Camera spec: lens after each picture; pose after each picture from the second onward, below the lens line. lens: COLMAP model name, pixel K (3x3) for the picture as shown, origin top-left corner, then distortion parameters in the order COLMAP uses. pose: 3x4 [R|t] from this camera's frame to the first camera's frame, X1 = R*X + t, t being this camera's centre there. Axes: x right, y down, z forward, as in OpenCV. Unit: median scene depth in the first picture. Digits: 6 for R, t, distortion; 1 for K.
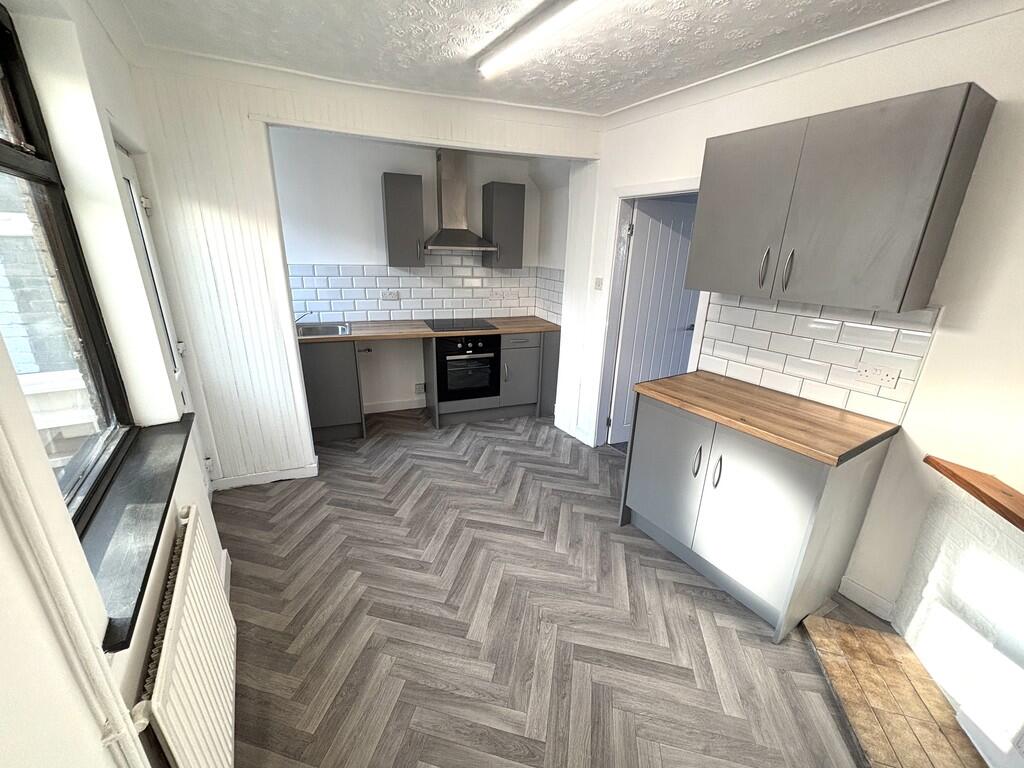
lens RADIAL K [[412.7, 0, 515.3], [0, 412.7, 386.1], [0, 0, 1]] dist [-0.001508, -0.000070]
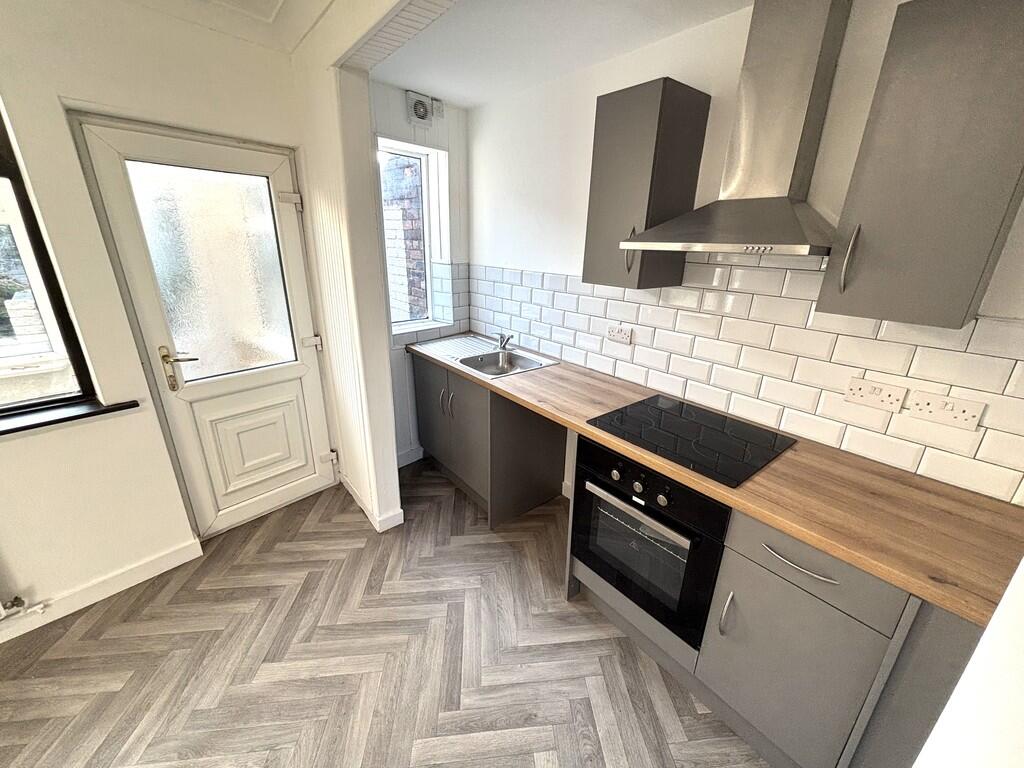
lens RADIAL K [[412.7, 0, 515.3], [0, 412.7, 386.1], [0, 0, 1]] dist [-0.001508, -0.000070]
pose [[0.301934, 0.292247, -0.907429, 0.217897], [-0.325862, 0.926159, 0.189854, -0.262090], [0.895907, 0.238373, 0.374871, 0.833940]]
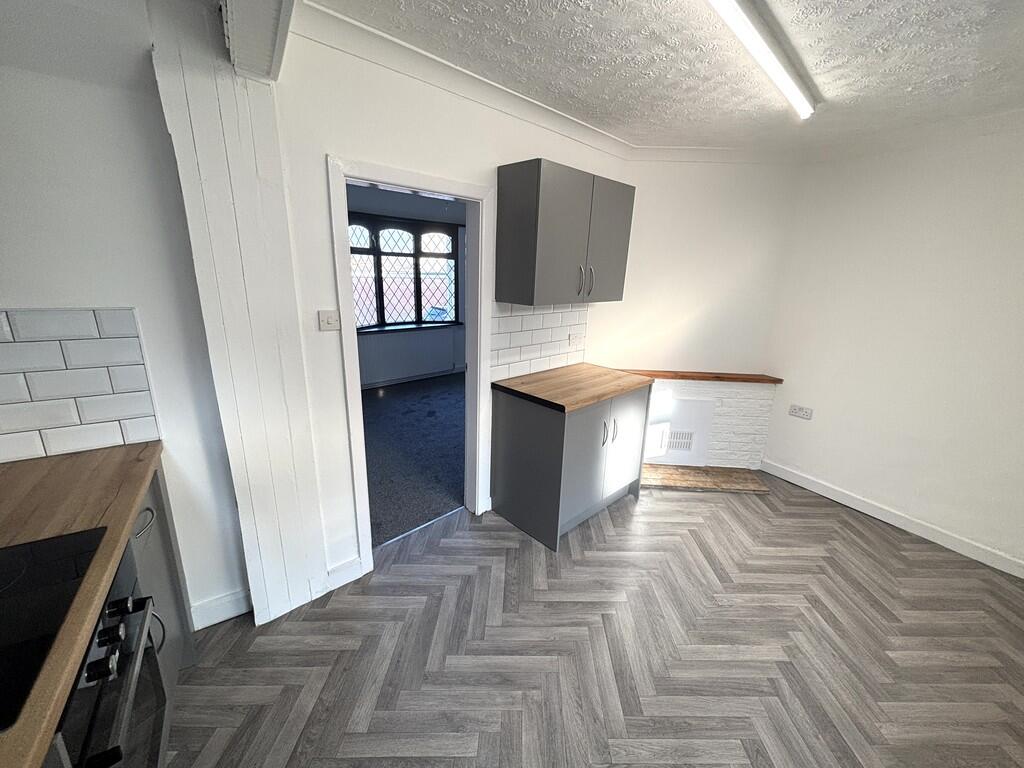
lens RADIAL K [[412.7, 0, 515.3], [0, 412.7, 386.1], [0, 0, 1]] dist [-0.001508, -0.000070]
pose [[-0.205375, -0.305399, 0.929813, -0.578247], [0.282801, 0.891018, 0.355121, -0.386879], [-0.936934, 0.335885, -0.096626, 1.109070]]
